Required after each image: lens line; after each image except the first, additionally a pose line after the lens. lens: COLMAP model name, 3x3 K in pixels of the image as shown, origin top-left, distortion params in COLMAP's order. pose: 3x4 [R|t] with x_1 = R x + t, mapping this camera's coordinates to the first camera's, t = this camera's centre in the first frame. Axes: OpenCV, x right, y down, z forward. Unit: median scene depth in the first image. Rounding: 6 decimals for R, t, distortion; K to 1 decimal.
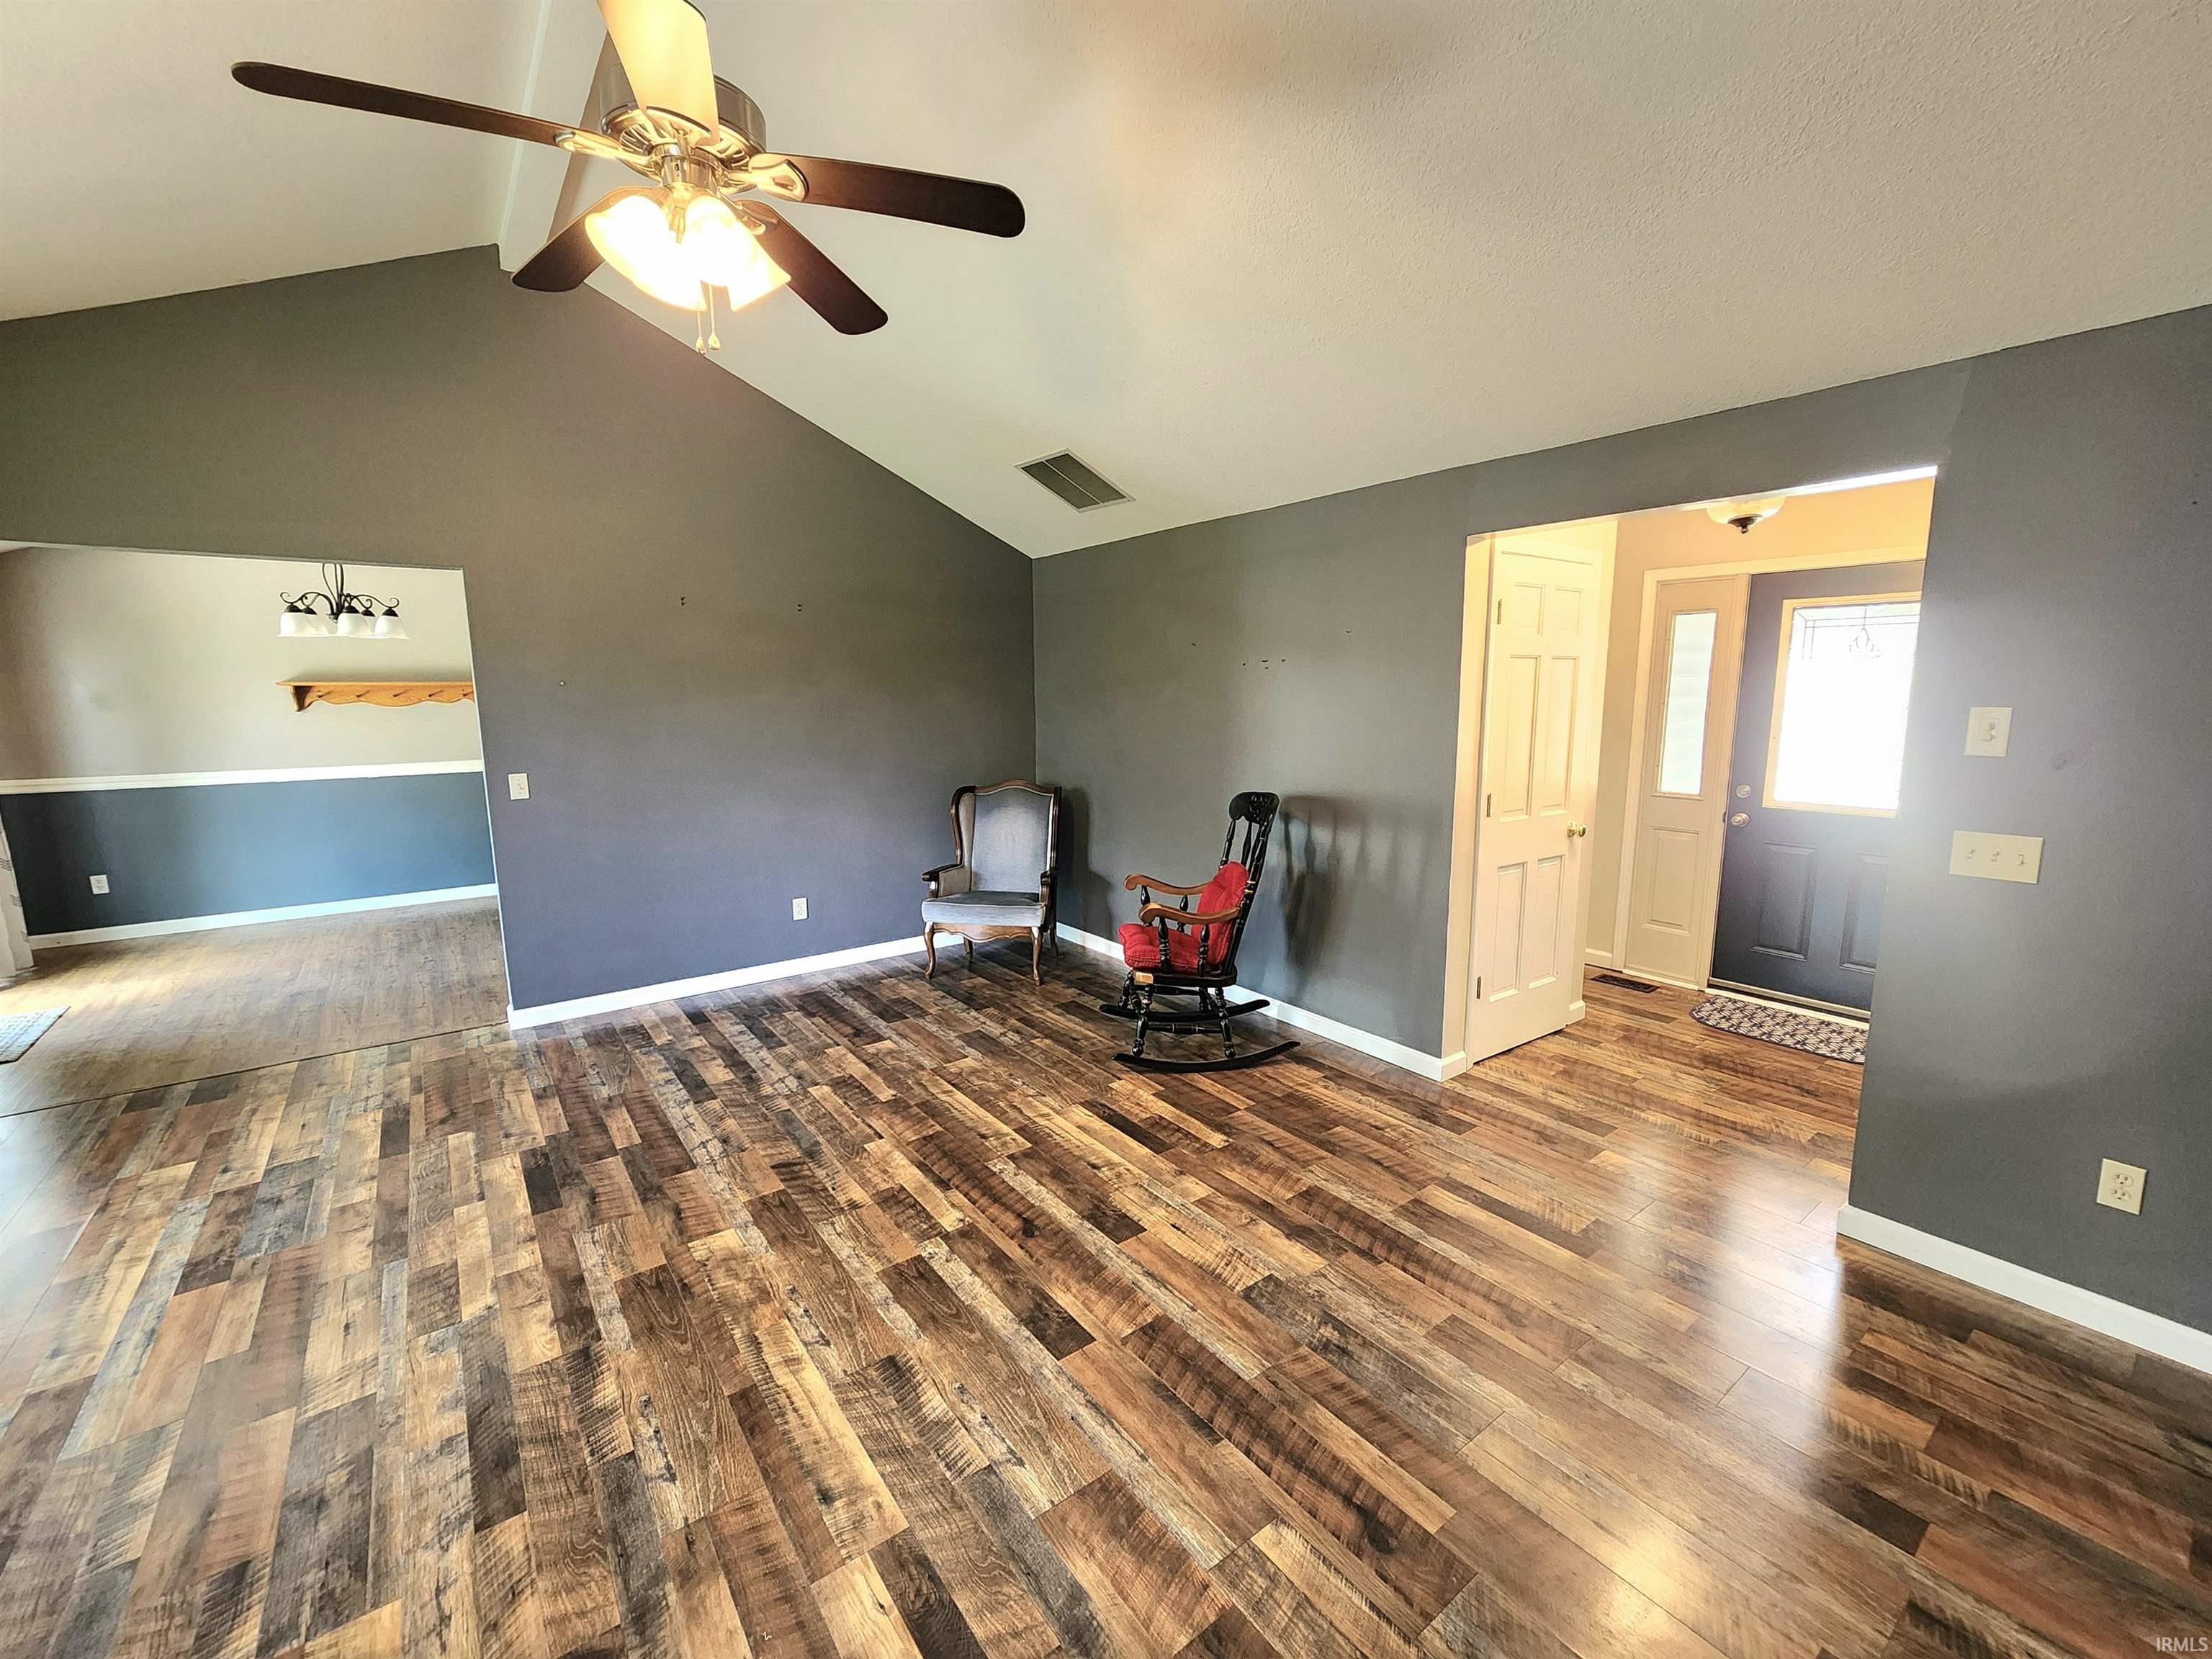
lens RADIAL K [[932.6, 0, 1103.3], [0, 932.6, 824.0], [0, 0, 1]] dist [-0.002188, 0.003720]
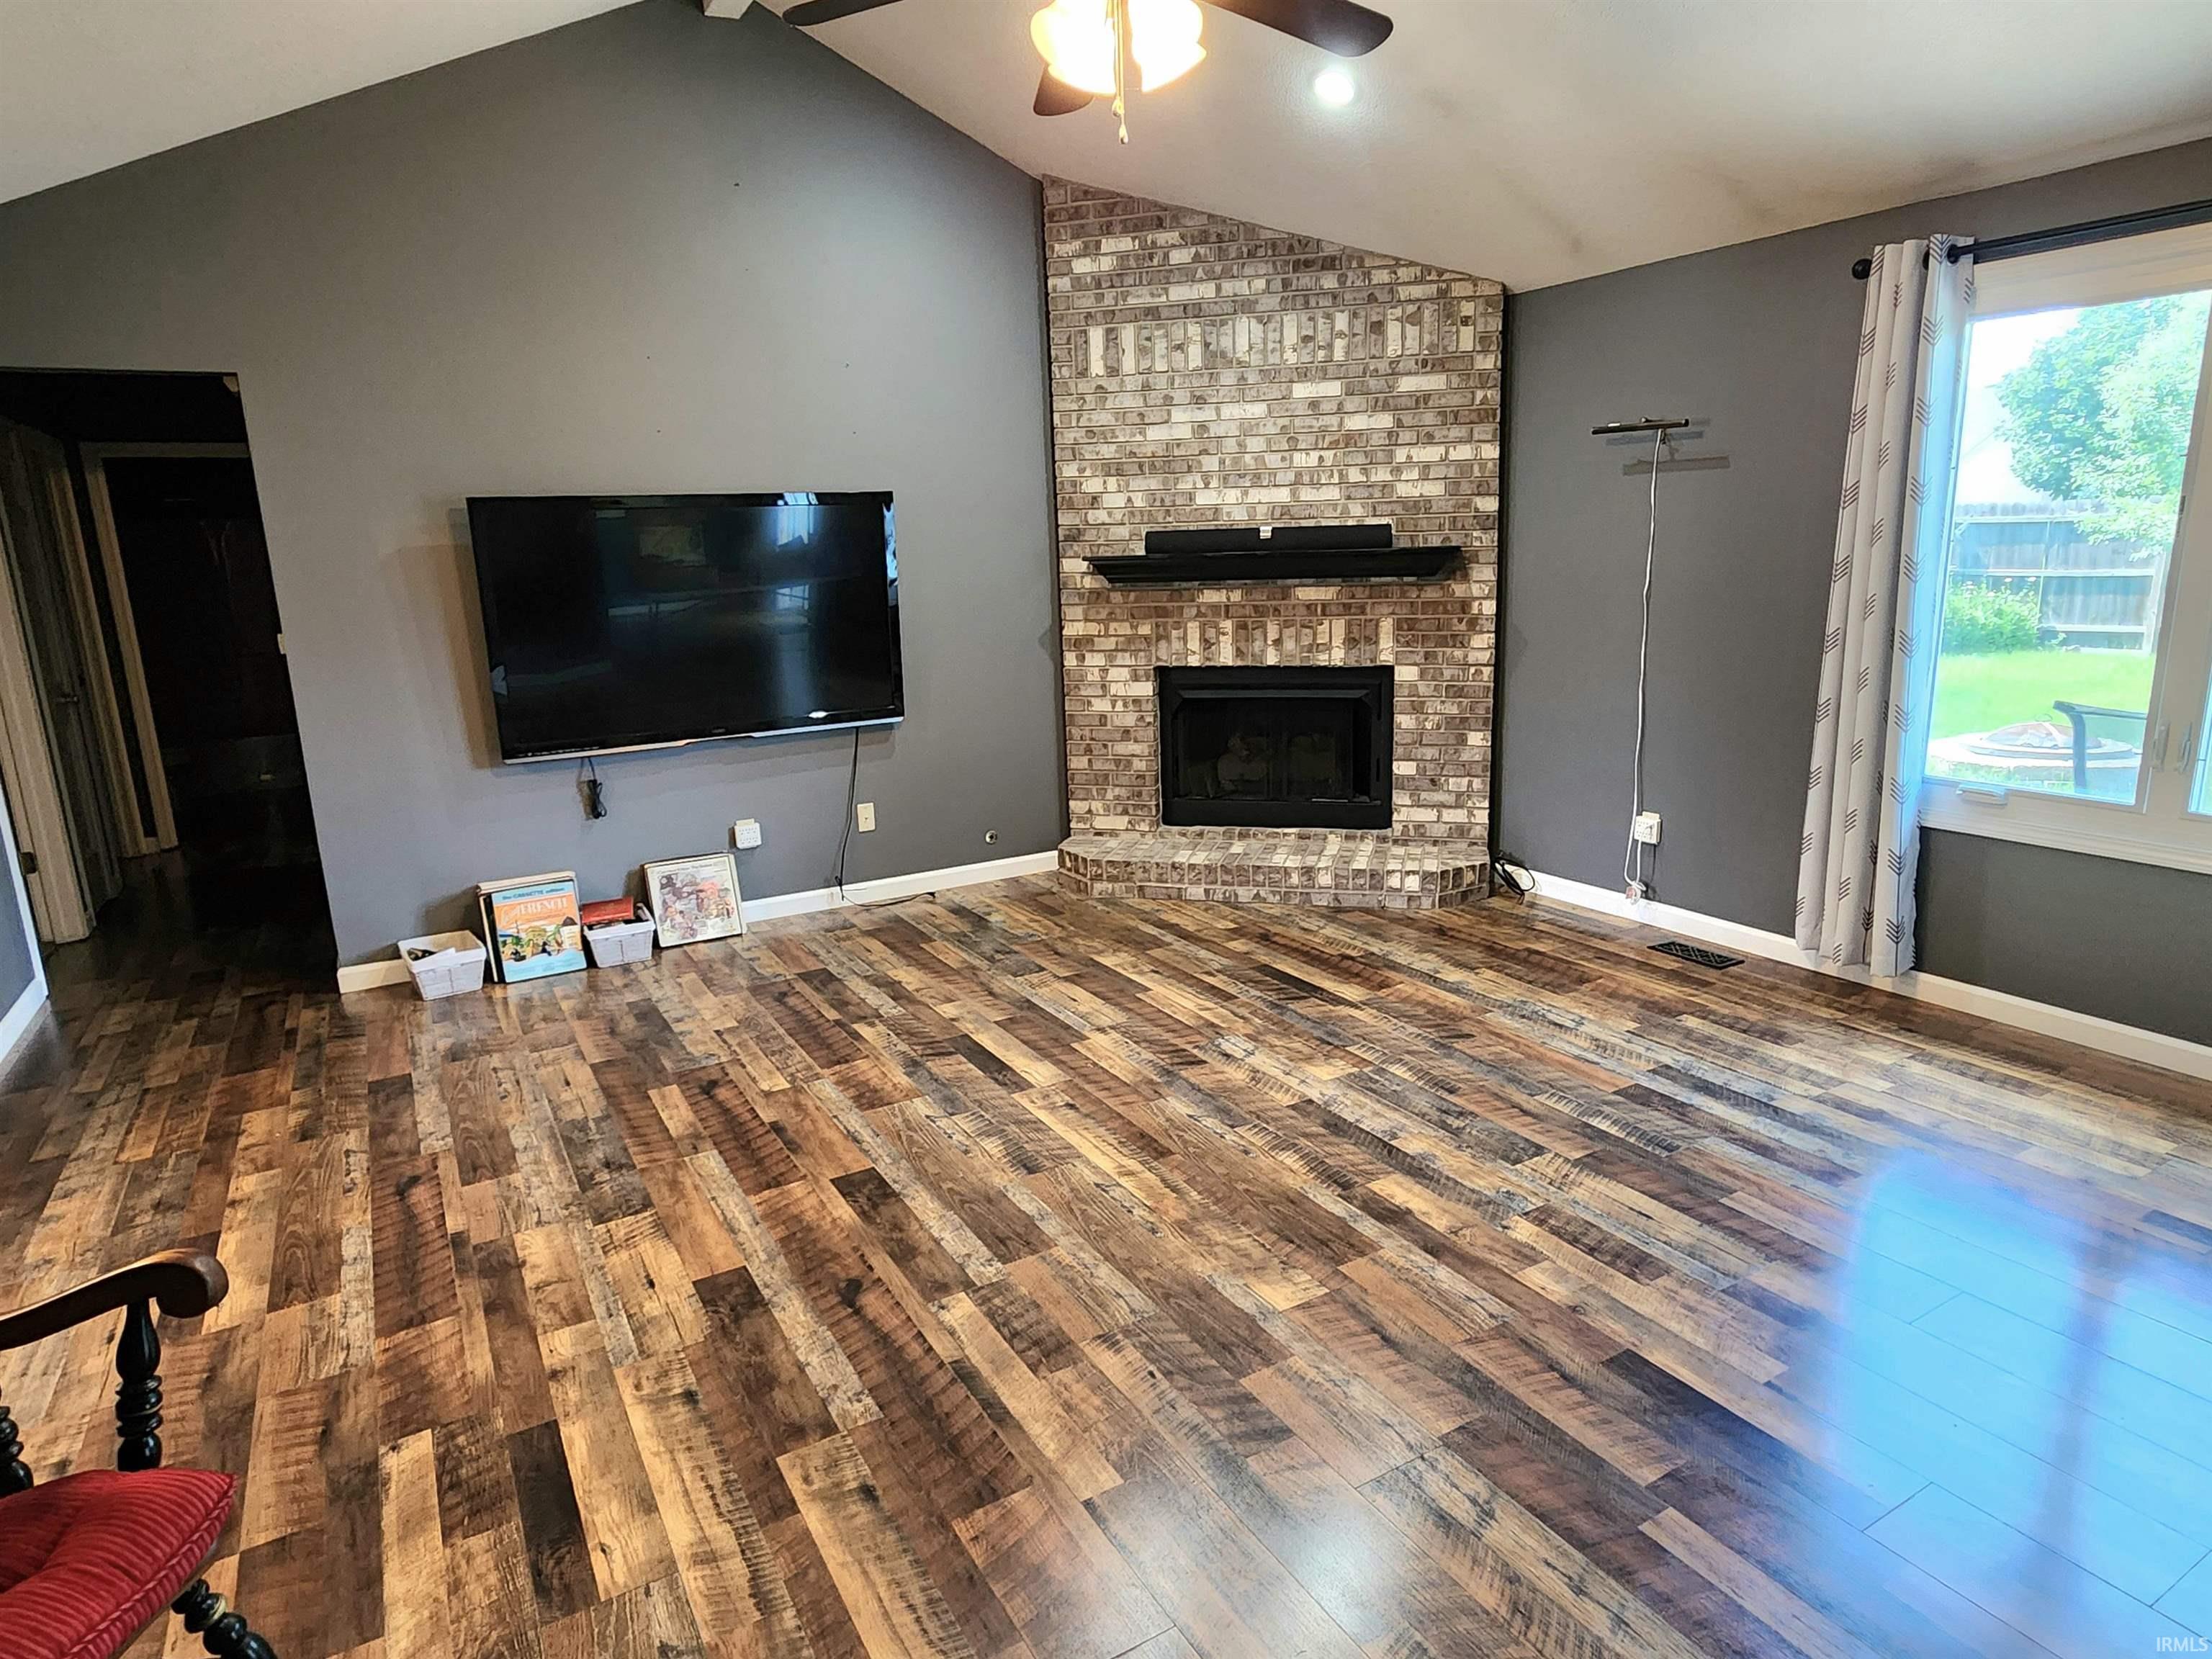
lens RADIAL K [[1293.3, 0, 1109.8], [0, 1293.3, 830.4], [0, 0, 1]] dist [-0.002995, -0.000036]
pose [[-0.992973, 0.014836, 0.117411, -0.371810], [0.056472, 0.931270, 0.359926, -0.214736], [-0.104002, 0.364027, -0.925564, 1.662575]]
